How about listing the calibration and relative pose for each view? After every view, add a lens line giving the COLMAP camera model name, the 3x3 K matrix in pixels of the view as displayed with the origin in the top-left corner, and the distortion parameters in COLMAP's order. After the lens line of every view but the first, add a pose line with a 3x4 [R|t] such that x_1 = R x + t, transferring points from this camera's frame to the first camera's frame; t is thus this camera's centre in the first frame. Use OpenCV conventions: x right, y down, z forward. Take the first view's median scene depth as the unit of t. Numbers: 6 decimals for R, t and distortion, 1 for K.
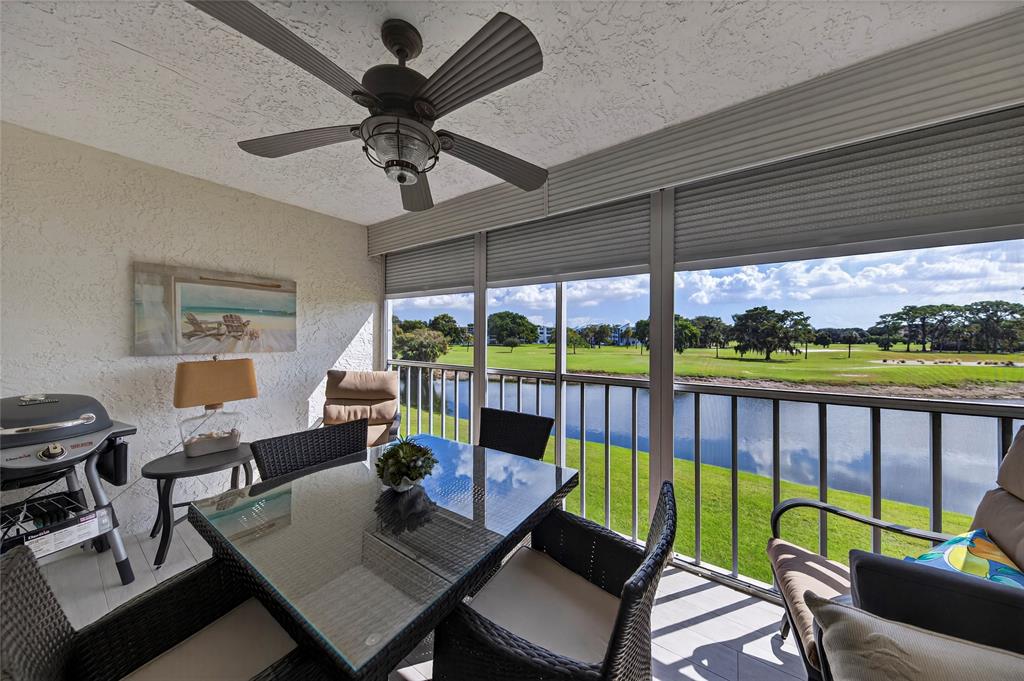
lens RADIAL K [[319.8, 0, 513.6], [0, 319.8, 333.1], [0, 0, 1]] dist [0.000649, -0.000104]
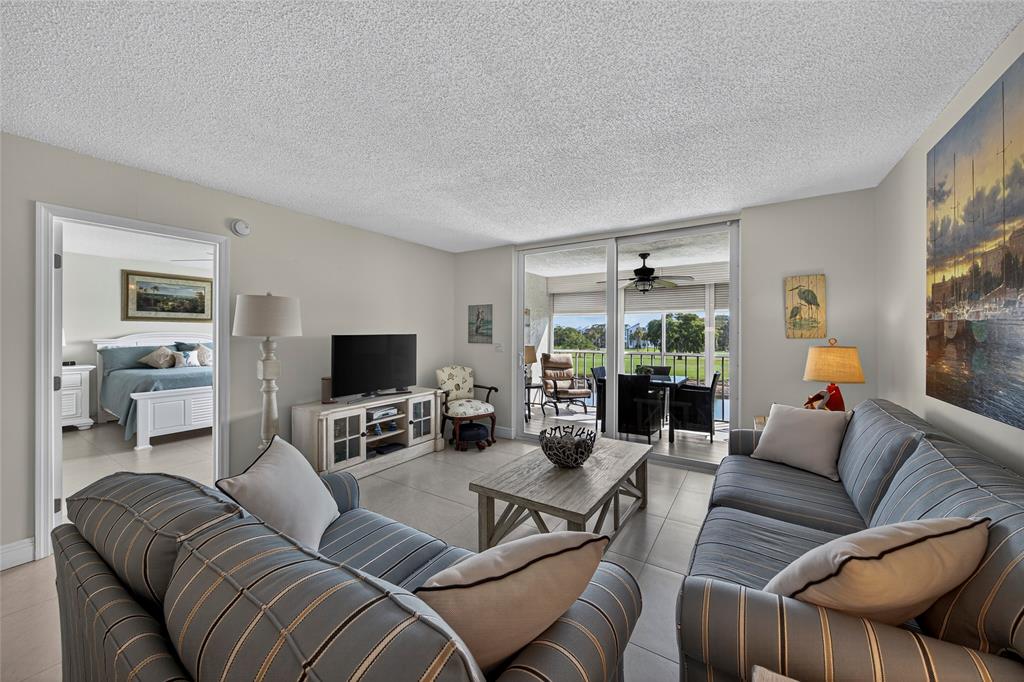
lens RADIAL K [[373.0, 0, 514.9], [0, 373.0, 335.5], [0, 0, 1]] dist [0.000849, 0.000078]
pose [[0.999515, 0.004526, 0.030822, -0.754654], [-0.004679, 0.999977, 0.004879, -0.003800], [-0.030800, -0.005021, 0.999513, -1.219677]]
